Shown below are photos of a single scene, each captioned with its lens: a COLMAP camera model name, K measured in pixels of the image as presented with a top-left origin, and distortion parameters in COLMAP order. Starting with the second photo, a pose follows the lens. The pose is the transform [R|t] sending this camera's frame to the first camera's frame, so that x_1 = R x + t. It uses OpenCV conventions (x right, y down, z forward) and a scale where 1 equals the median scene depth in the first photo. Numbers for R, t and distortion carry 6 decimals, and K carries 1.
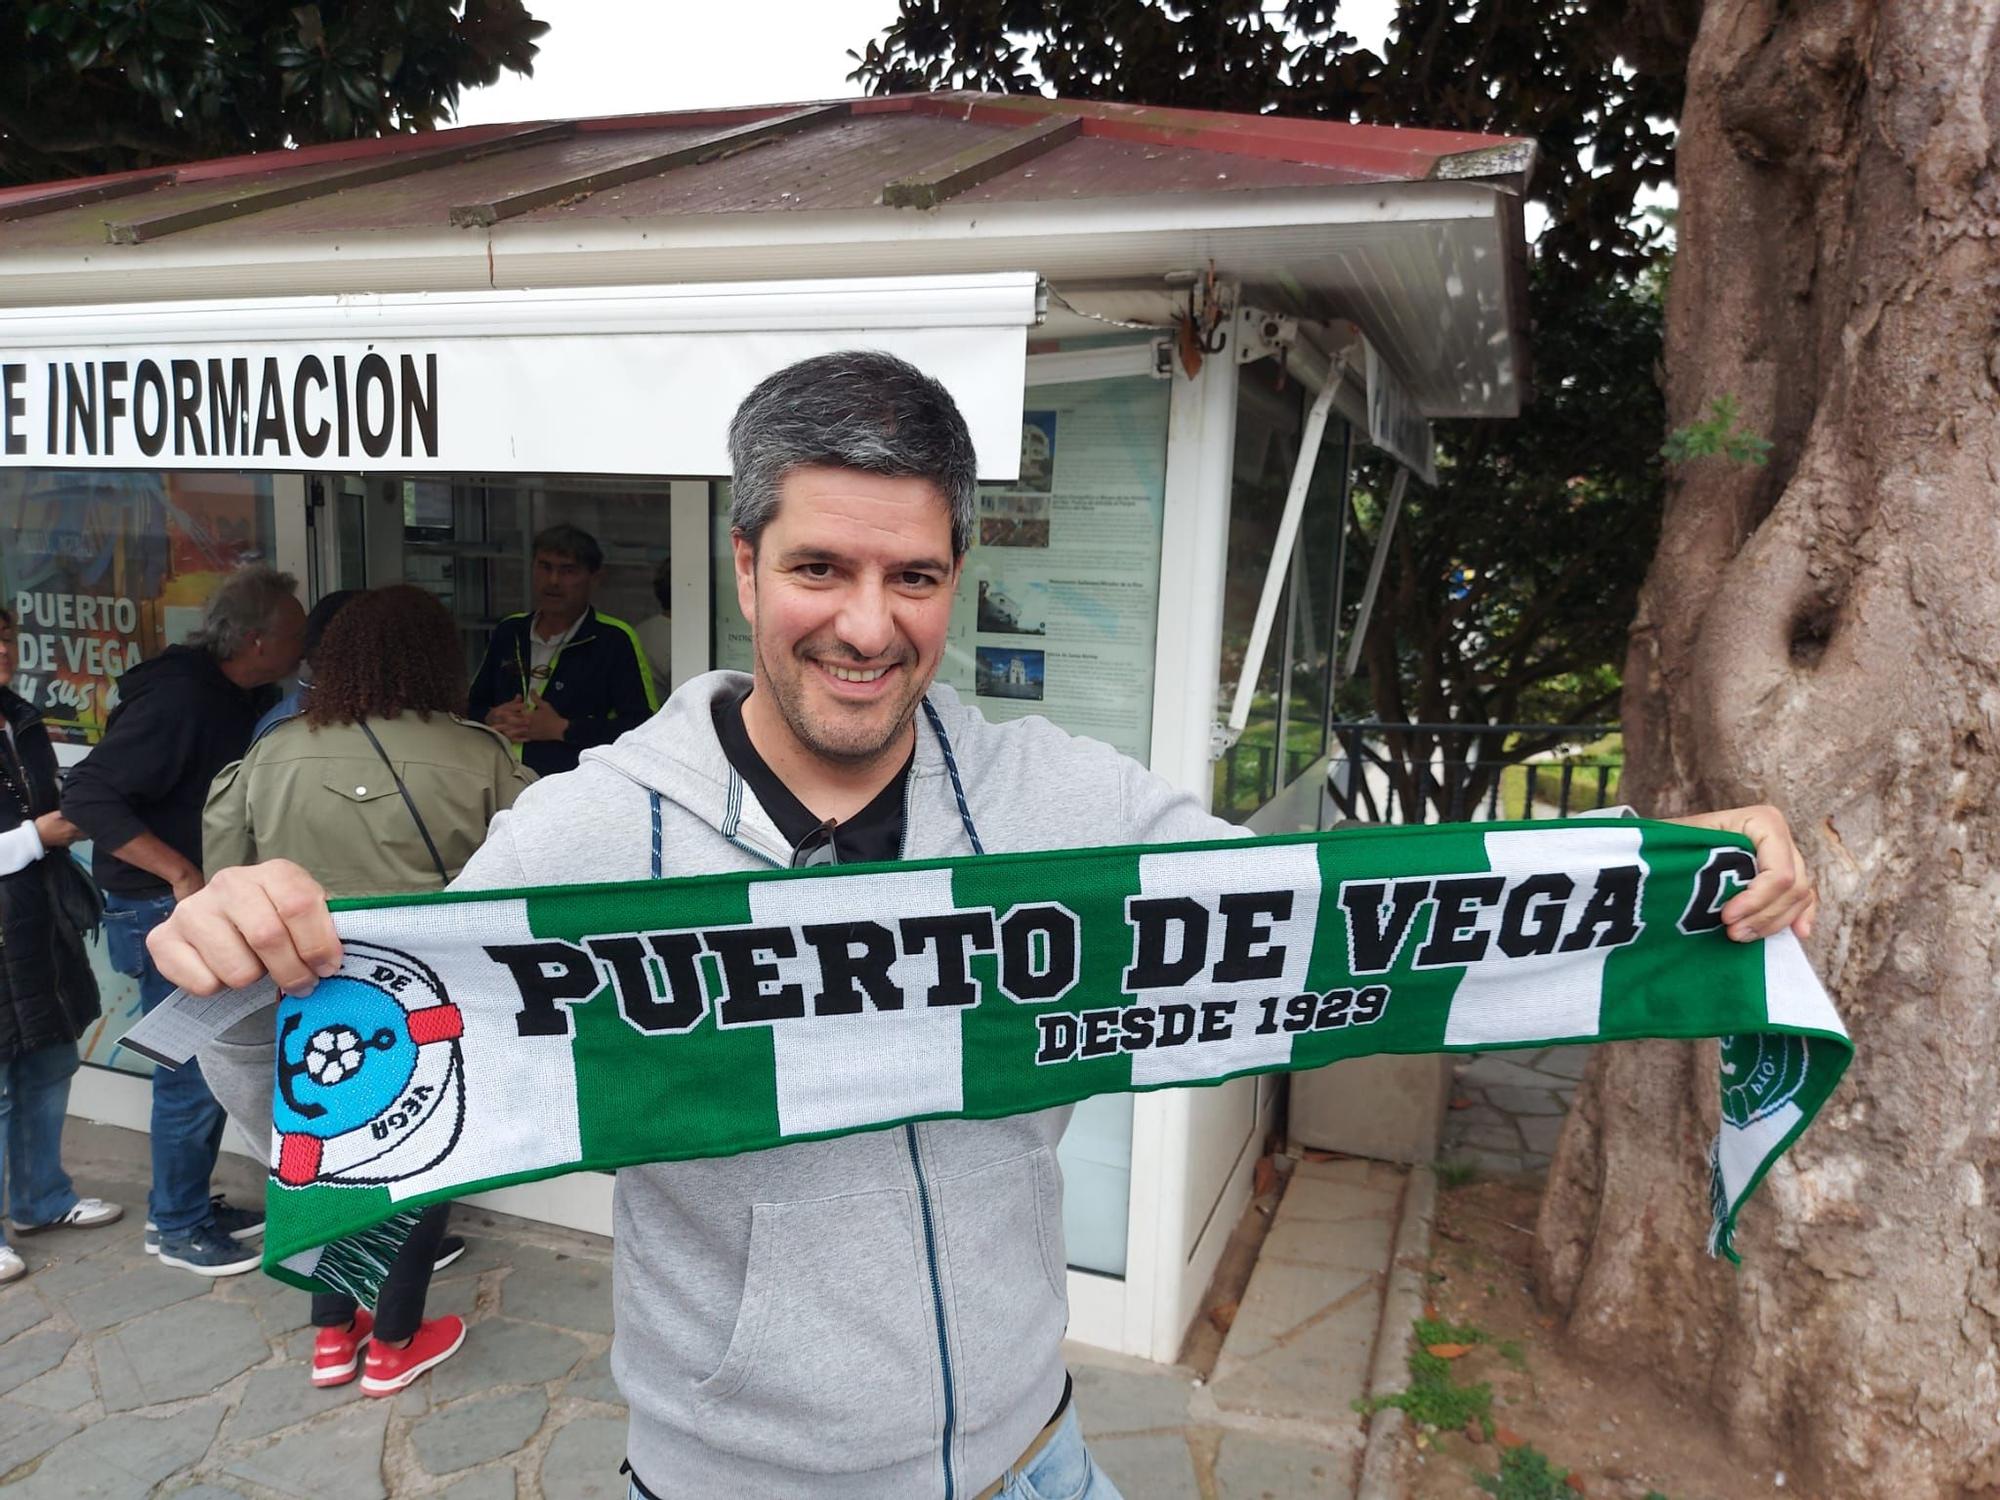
lens RADIAL K [[1453.7, 0, 1022.8], [0, 1453.7, 770.7], [0, 0, 1]] dist [0.020515, -0.039295]
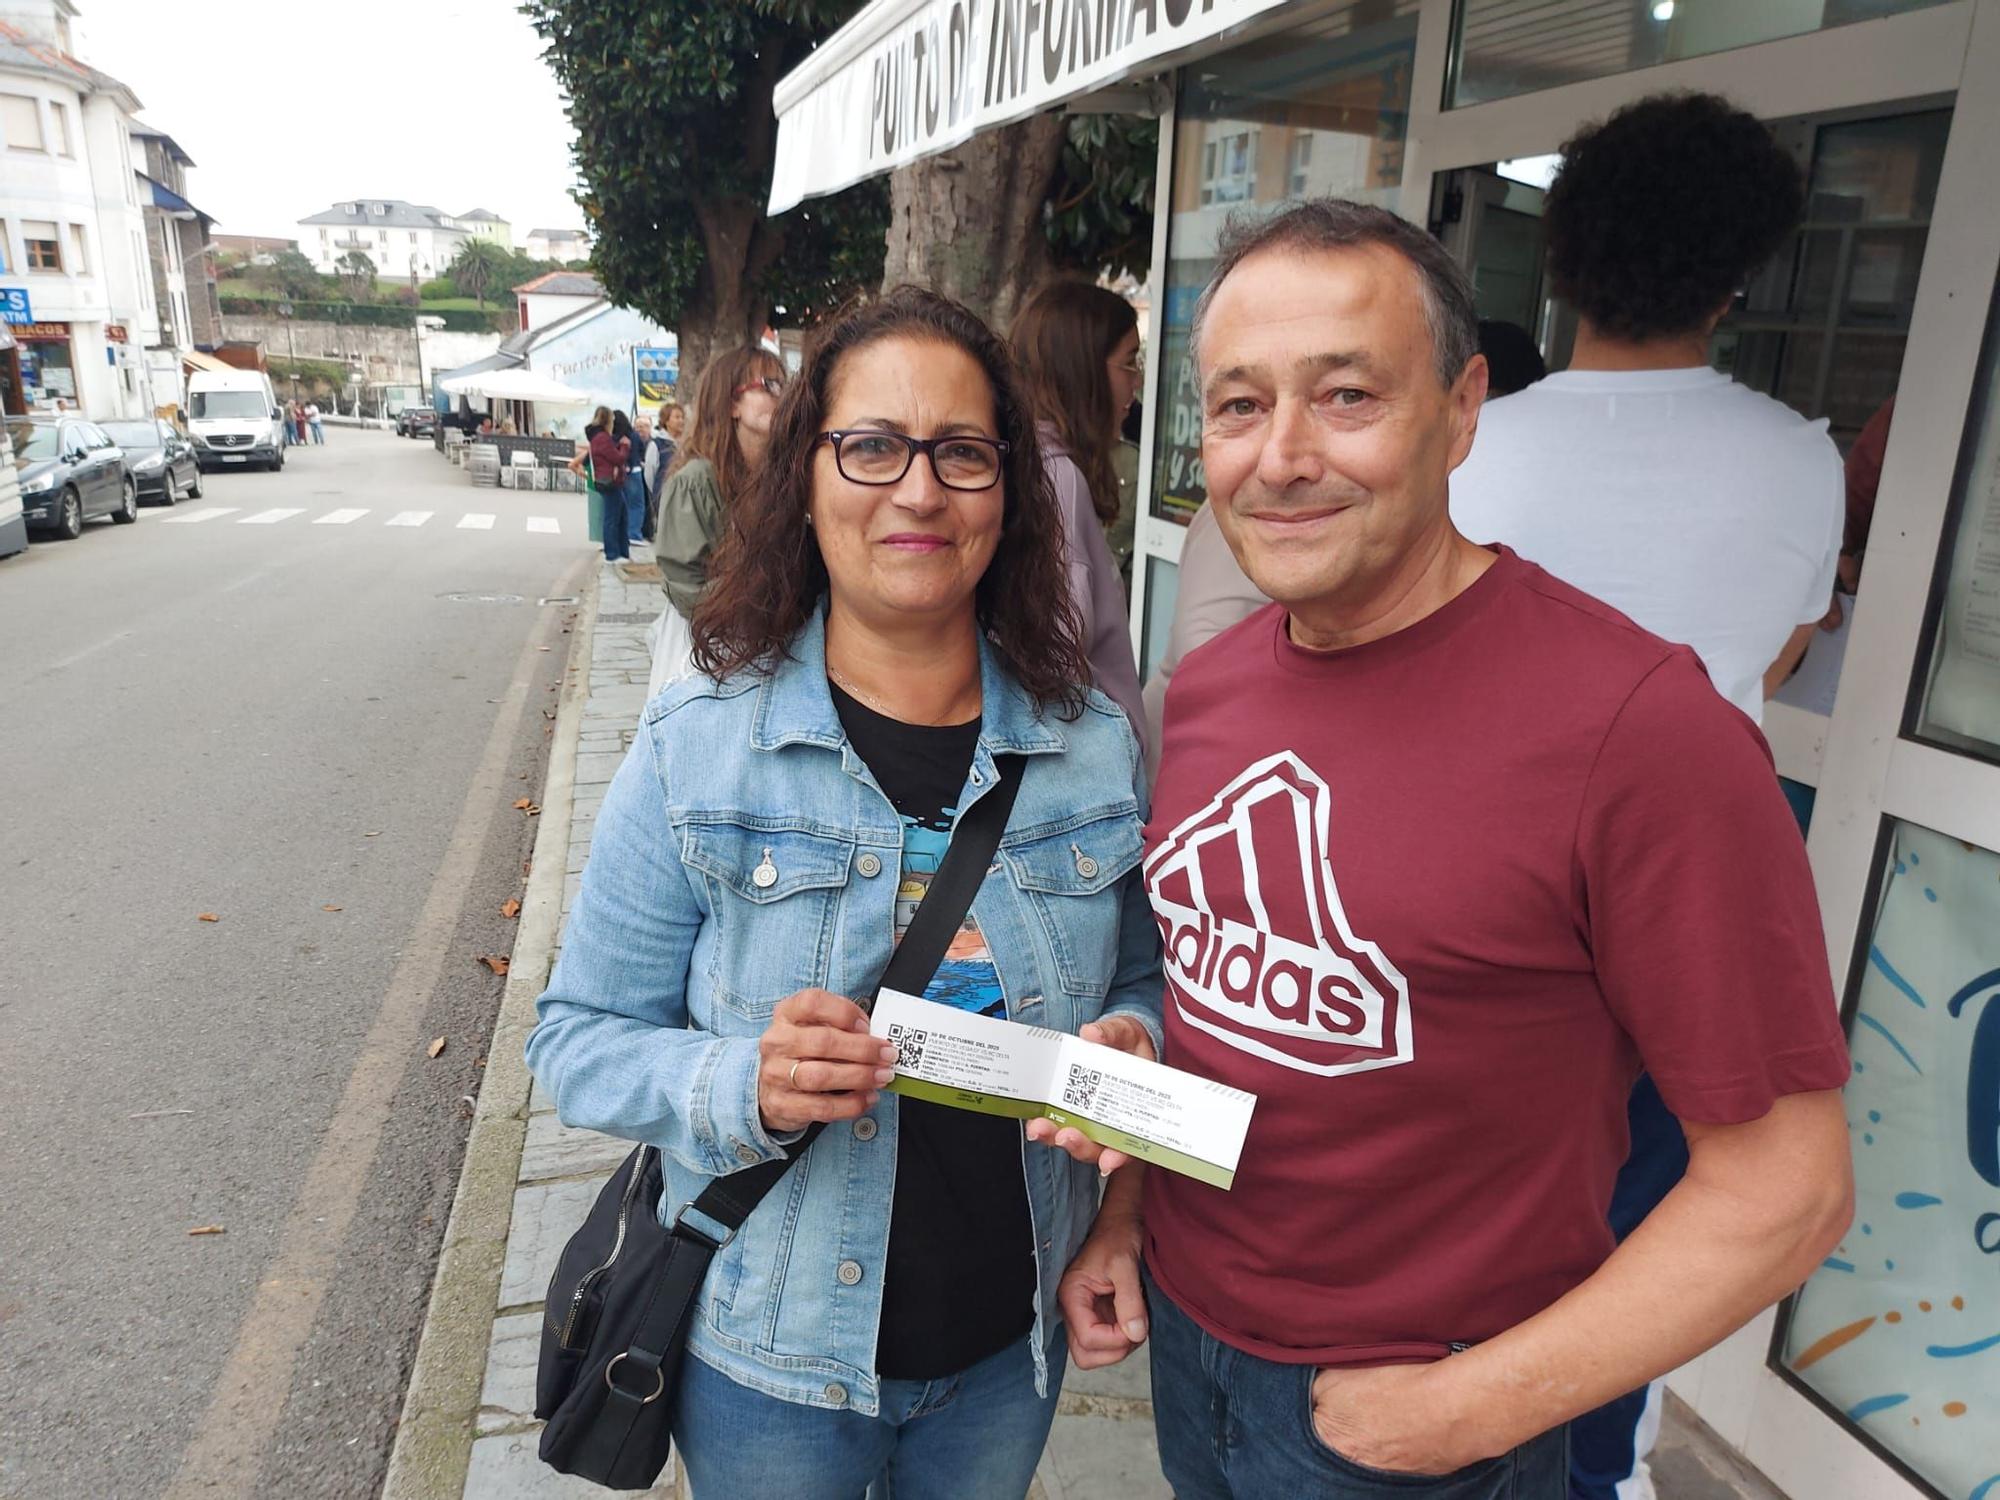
lens RADIAL K [[1431.3, 0, 1003.9], [0, 1431.3, 791.5], [0, 0, 1]] dist [0.076709, -0.087103]
pose [[0.615971, 0.218370, -0.756898, -0.006173], [-0.126671, 0.975765, 0.178428, -0.003560], [0.777518, -0.014030, 0.628704, 0.435618]]
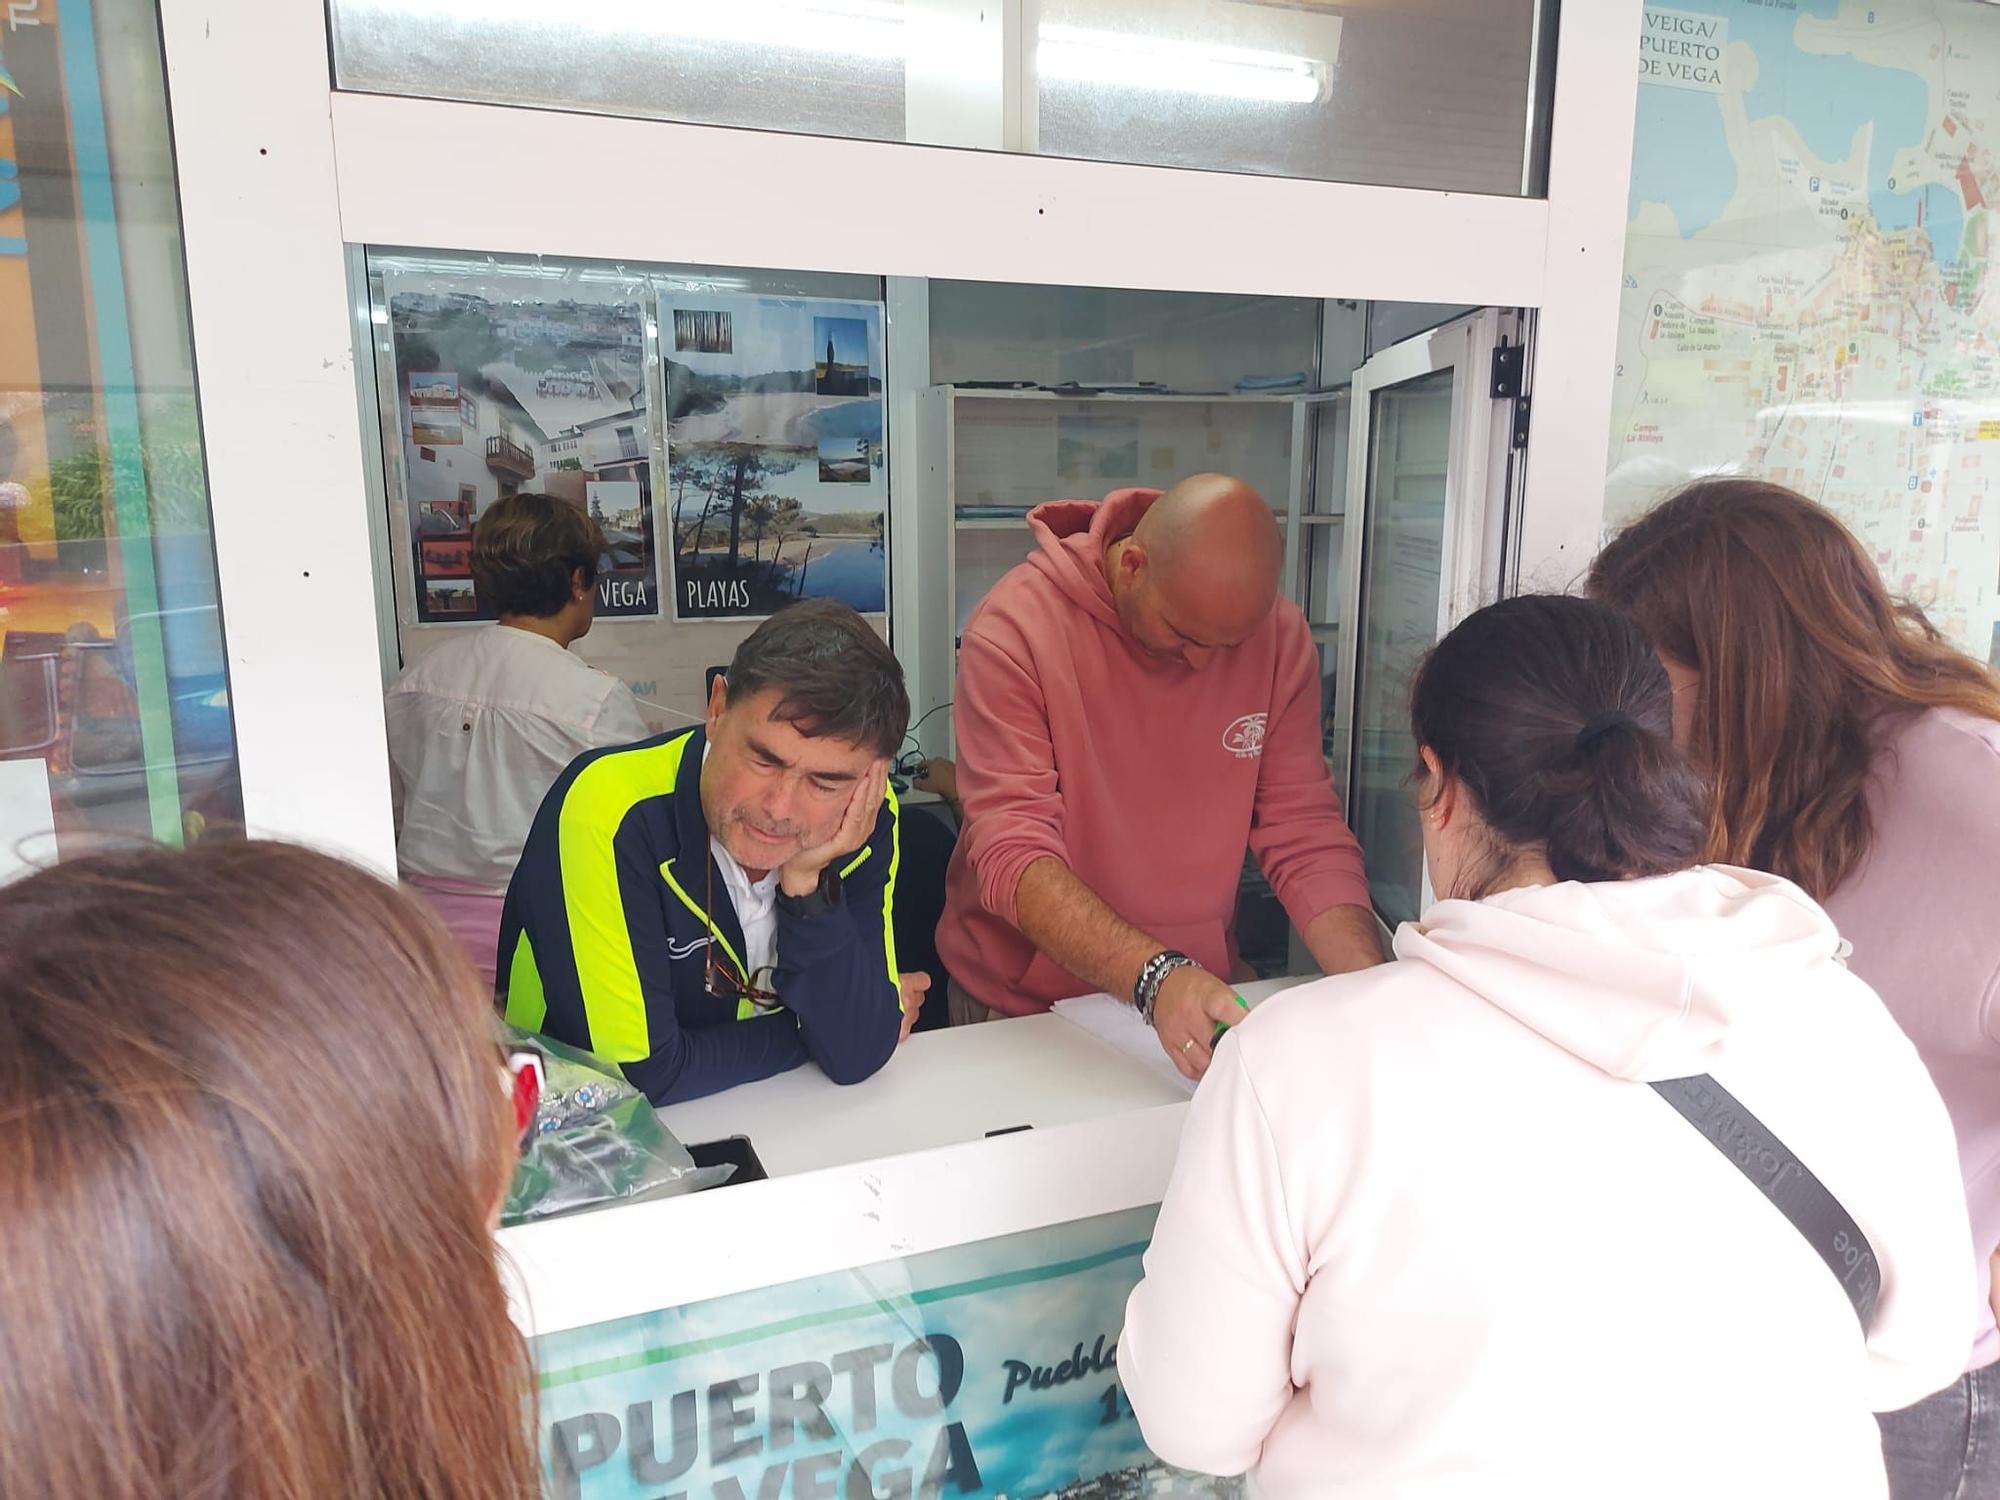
lens RADIAL K [[1431.3, 0, 984.3], [0, 1431.3, 756.2], [0, 0, 1]] dist [0.076709, -0.087103]
pose [[0.747017, -0.160049, 0.645252, -0.708521], [0.128224, 0.987051, 0.096382, -0.140411], [-0.652323, 0.010738, 0.757865, 0.842268]]
